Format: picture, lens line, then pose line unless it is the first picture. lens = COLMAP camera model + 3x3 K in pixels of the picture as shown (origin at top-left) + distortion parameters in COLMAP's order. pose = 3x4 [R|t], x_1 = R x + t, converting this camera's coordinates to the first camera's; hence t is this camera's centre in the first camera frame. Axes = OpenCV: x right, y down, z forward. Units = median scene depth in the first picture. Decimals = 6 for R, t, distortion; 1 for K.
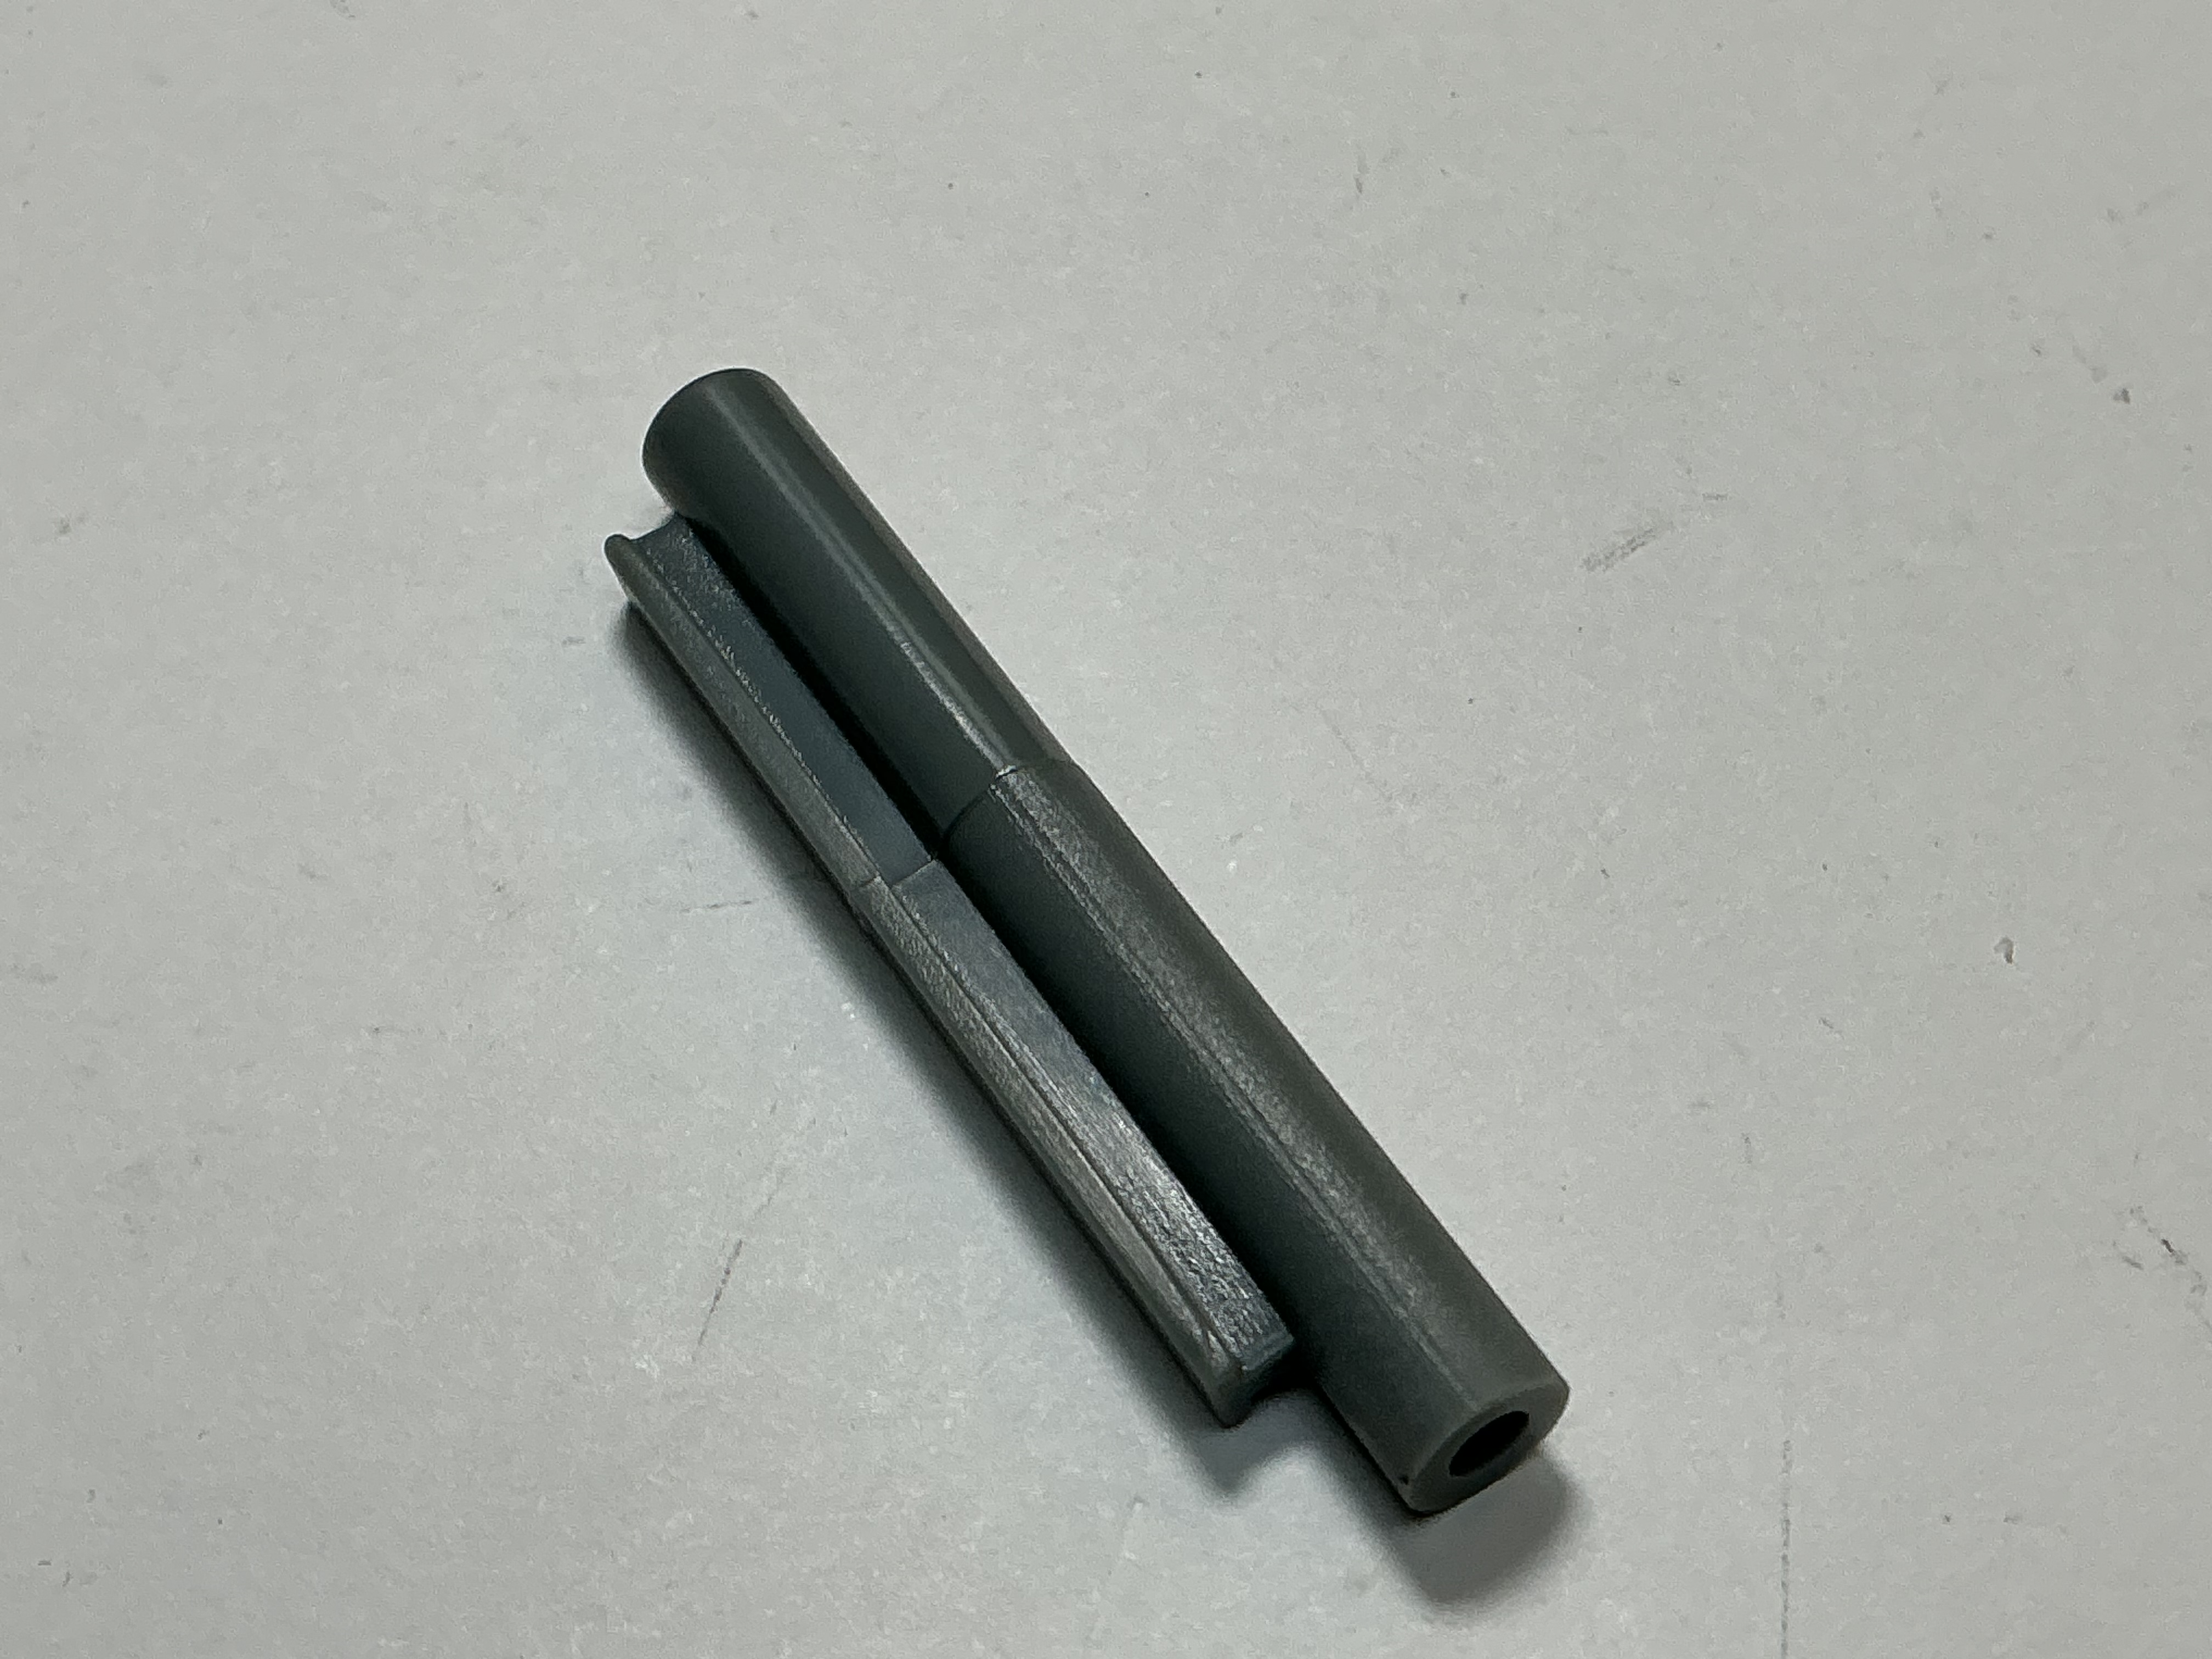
lens RADIAL K [[3690.7, 0, 1106.0], [0, 3690.7, 829.5], [0, 0, 1]] dist [0.100356, -0.123824]
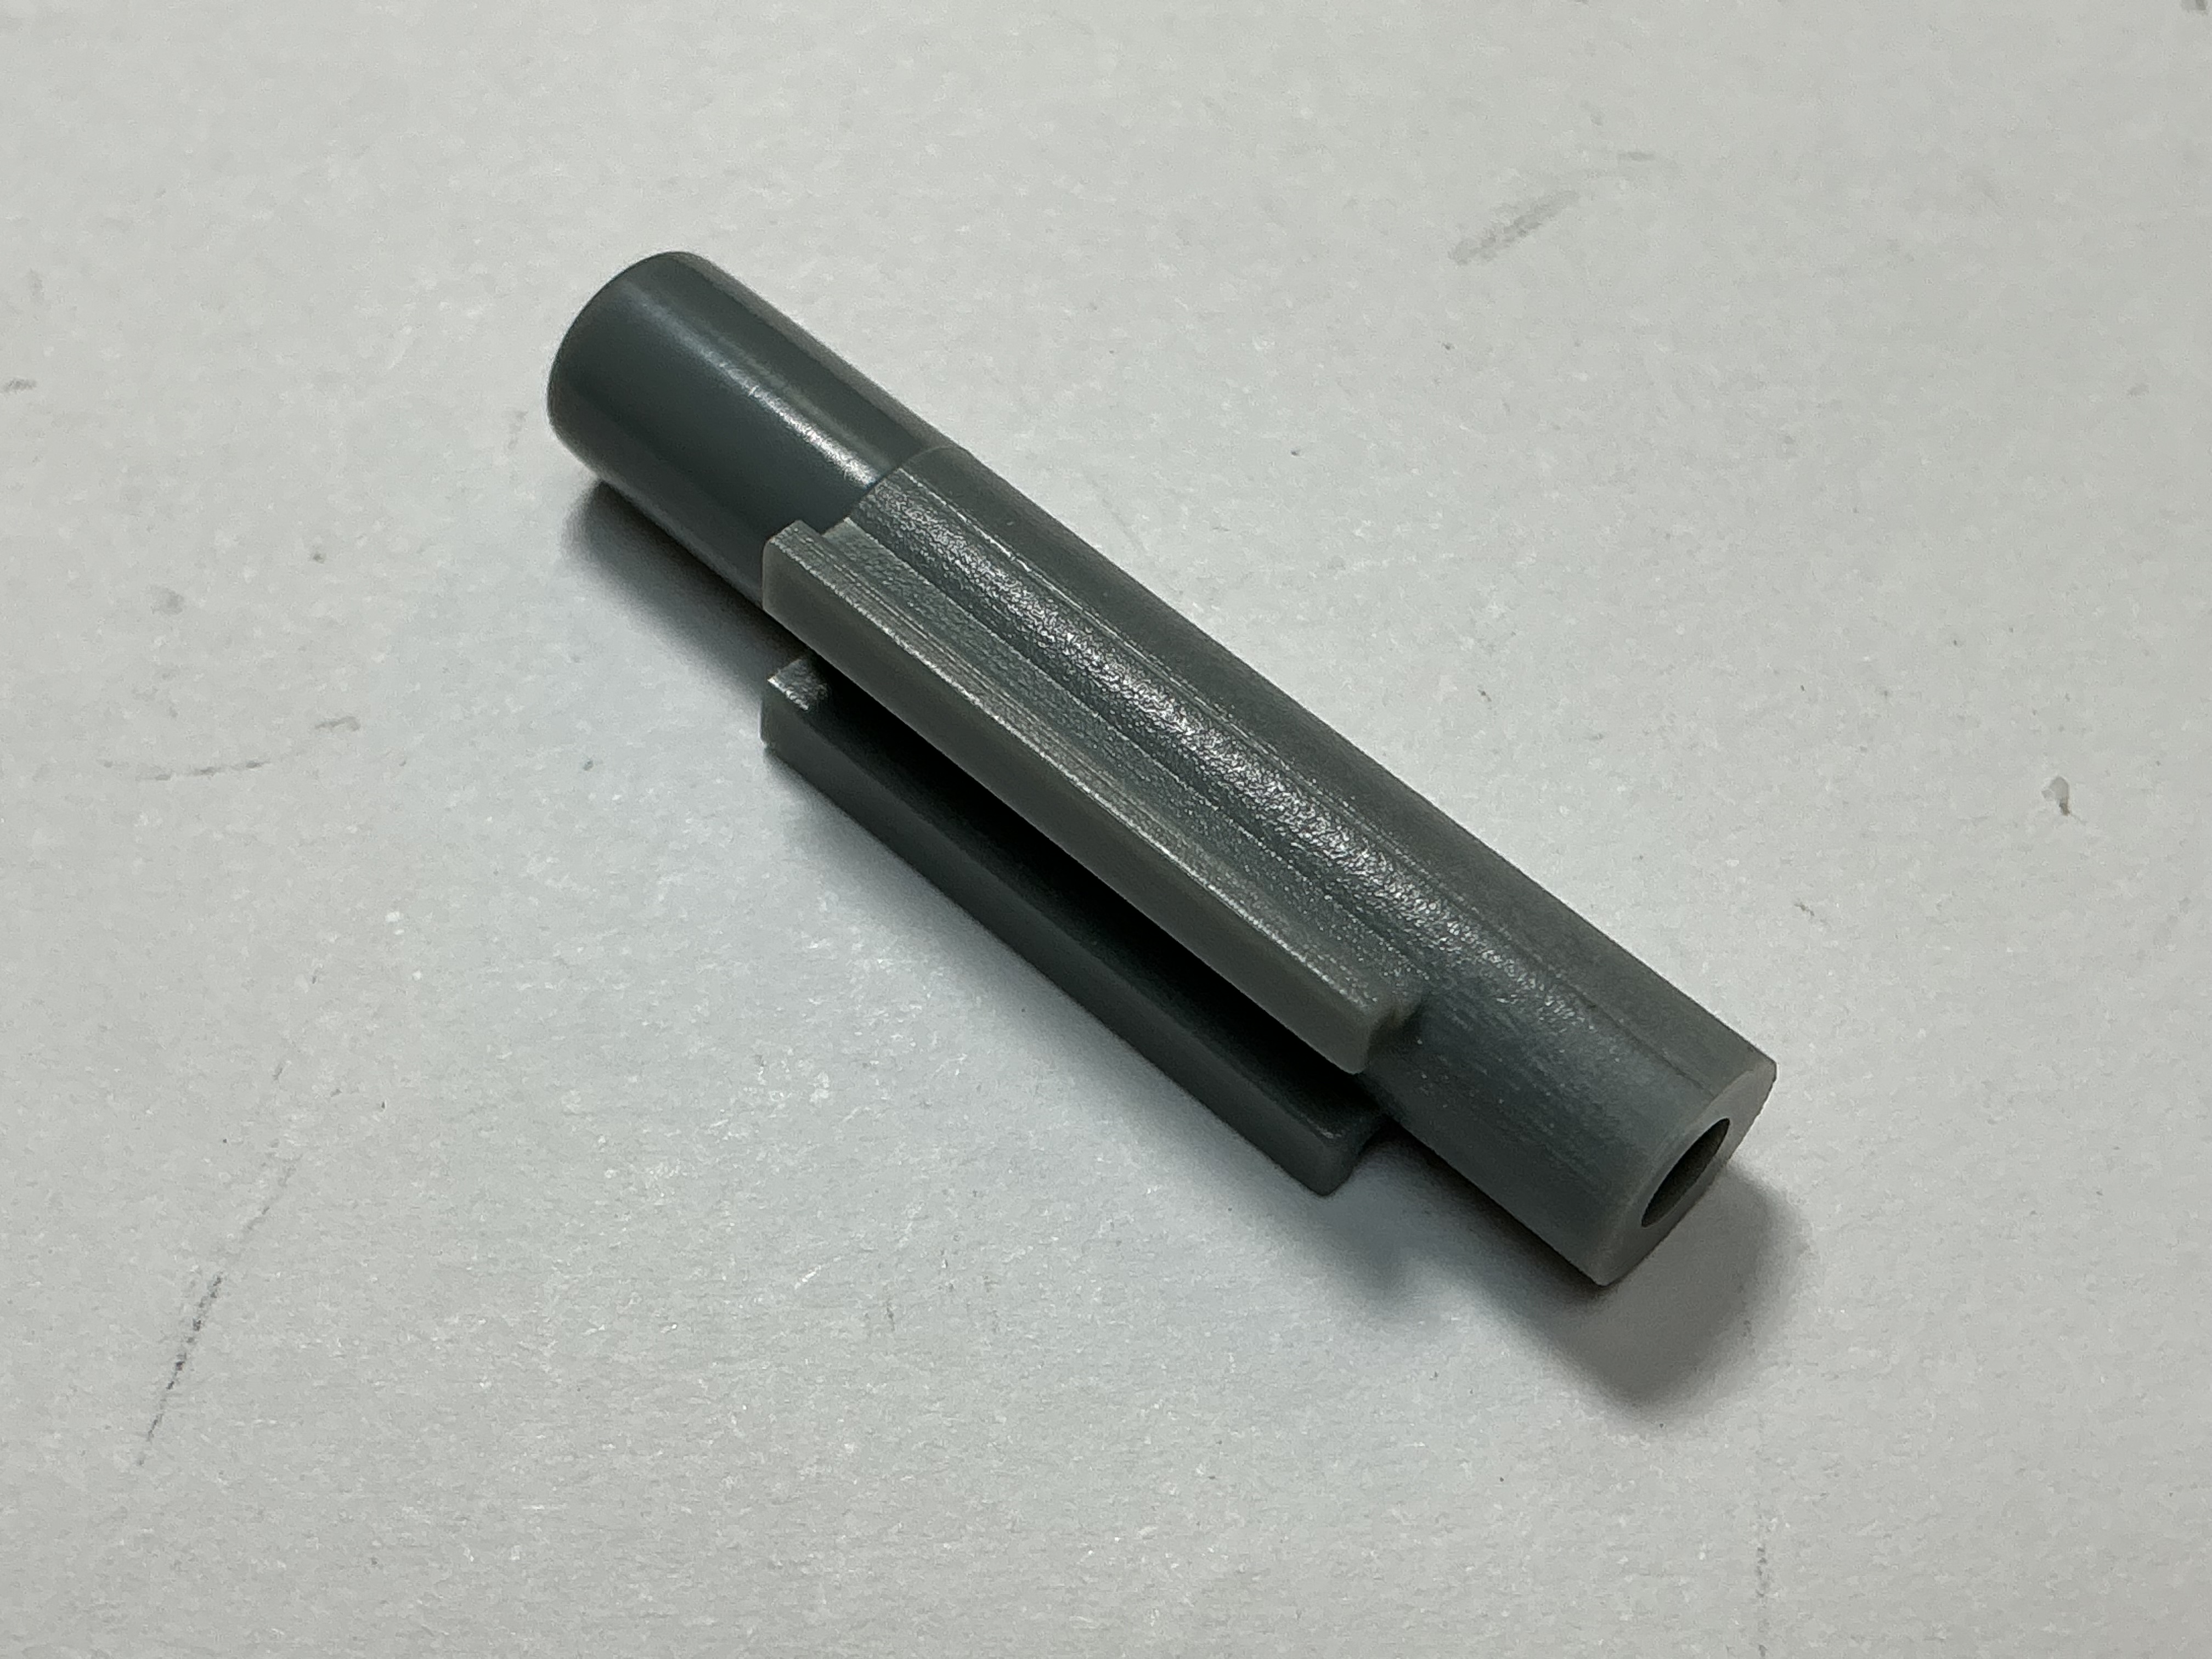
lens RADIAL K [[3483.1, 0, 1106.0], [0, 3483.1, 829.5], [0, 0, 1]] dist [0.128794, -0.225771]
pose [[0.999566, -0.022343, 0.019209, 0.049759], [0.020811, 0.996846, 0.076584, -0.015190], [-0.020859, -0.076151, 0.996878, 0.339981]]
